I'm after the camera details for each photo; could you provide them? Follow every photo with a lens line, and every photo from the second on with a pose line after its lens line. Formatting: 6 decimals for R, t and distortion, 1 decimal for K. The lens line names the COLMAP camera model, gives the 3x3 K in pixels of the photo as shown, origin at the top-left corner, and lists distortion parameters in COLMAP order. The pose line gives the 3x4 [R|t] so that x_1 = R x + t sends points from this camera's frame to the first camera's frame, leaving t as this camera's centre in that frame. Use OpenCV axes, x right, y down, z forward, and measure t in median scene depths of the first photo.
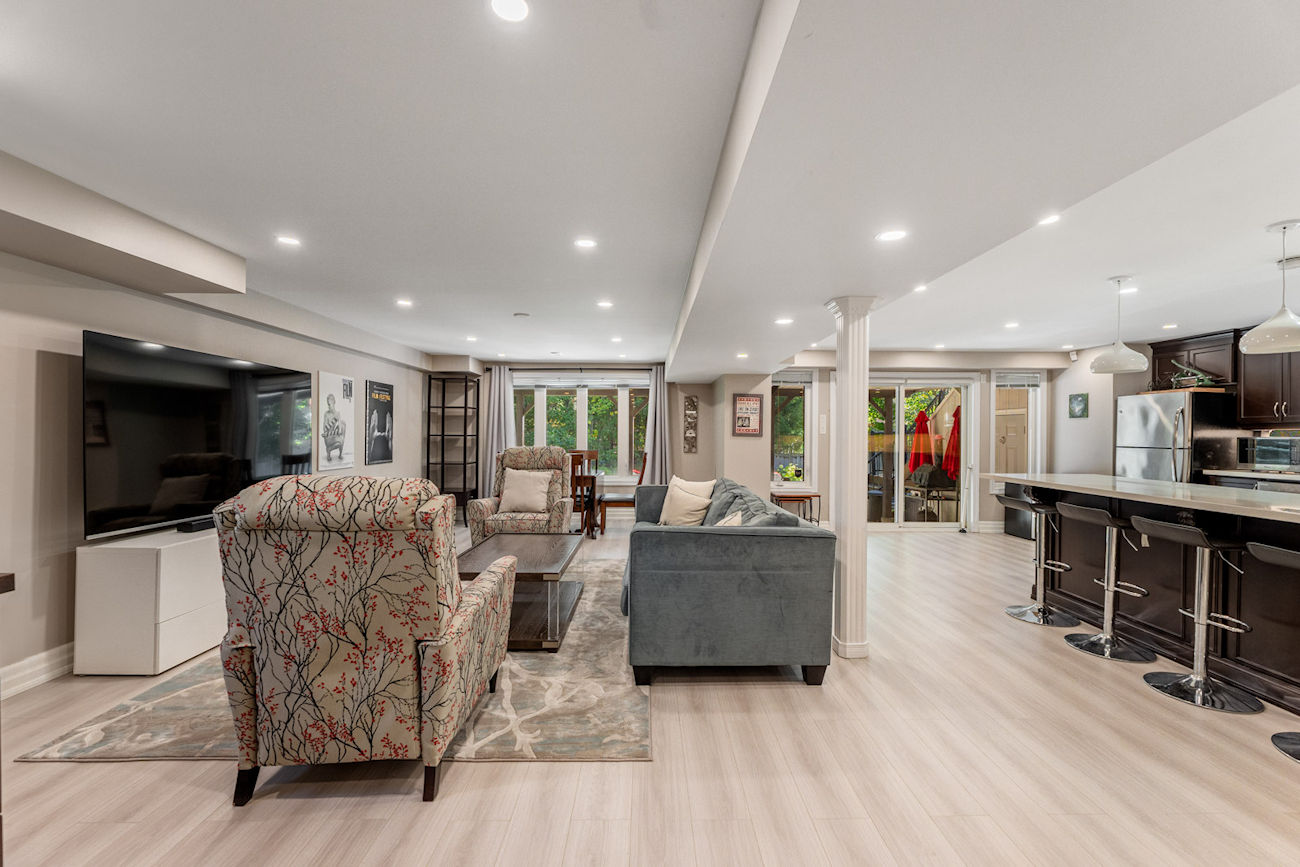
lens RADIAL K [[546.6, 0, 647.2], [0, 546.6, 433.8], [0, 0, 1]] dist [0.004713, -0.000680]
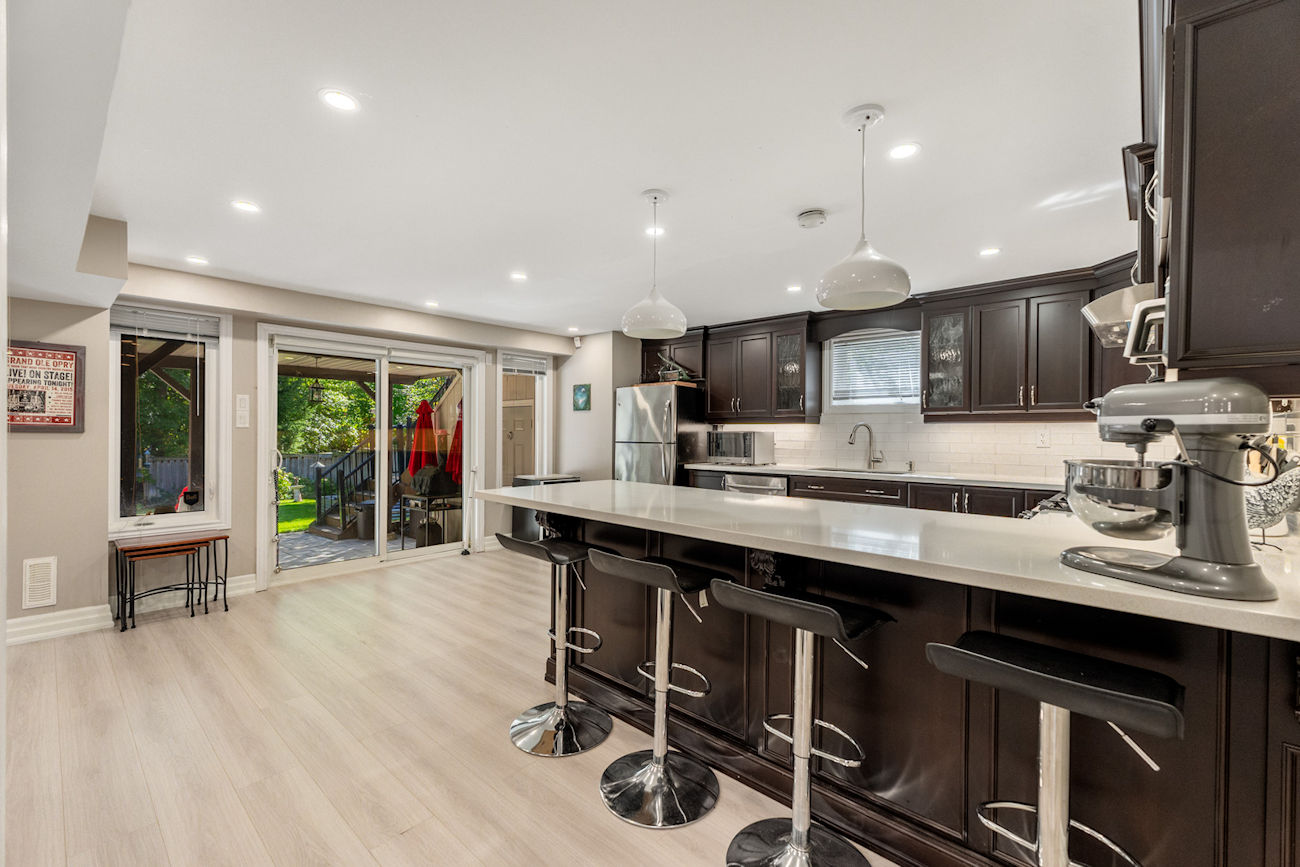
lens RADIAL K [[546.6, 0, 654.1], [0, 546.6, 431.3], [0, 0, 1]] dist [0.004713, -0.000680]
pose [[0.674004, -0.002389, 0.738724, 0.188791], [-0.000149, 0.999994, 0.003370, 0.001974], [-0.738728, -0.002381, 0.674000, 0.286345]]
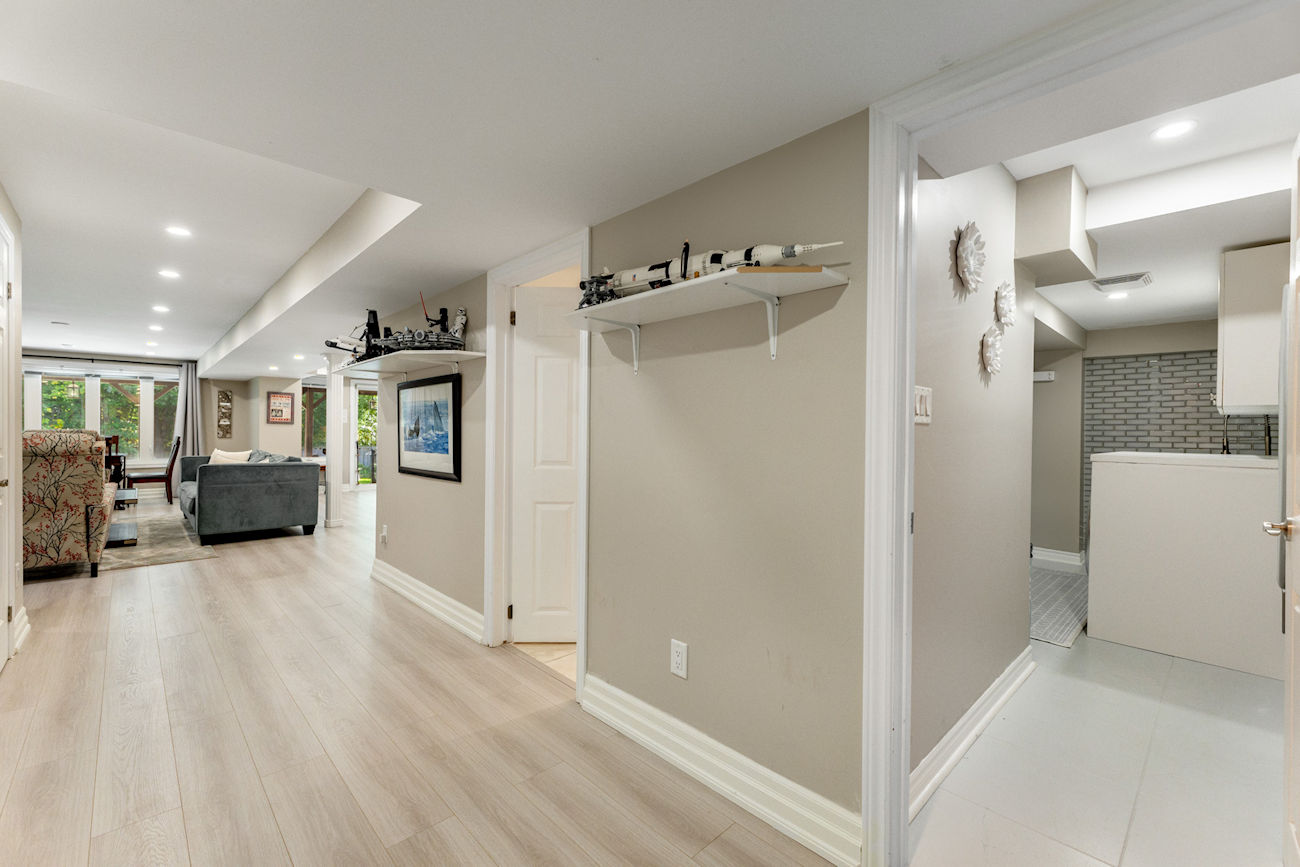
lens RADIAL K [[546.6, 0, 653.7], [0, 546.6, 436.2], [0, 0, 1]] dist [0.004713, -0.000680]
pose [[0.724281, -0.004759, 0.689489, -0.076463], [-0.004499, 0.999922, 0.011627, 0.014094], [-0.689491, -0.011523, 0.724203, -0.581259]]
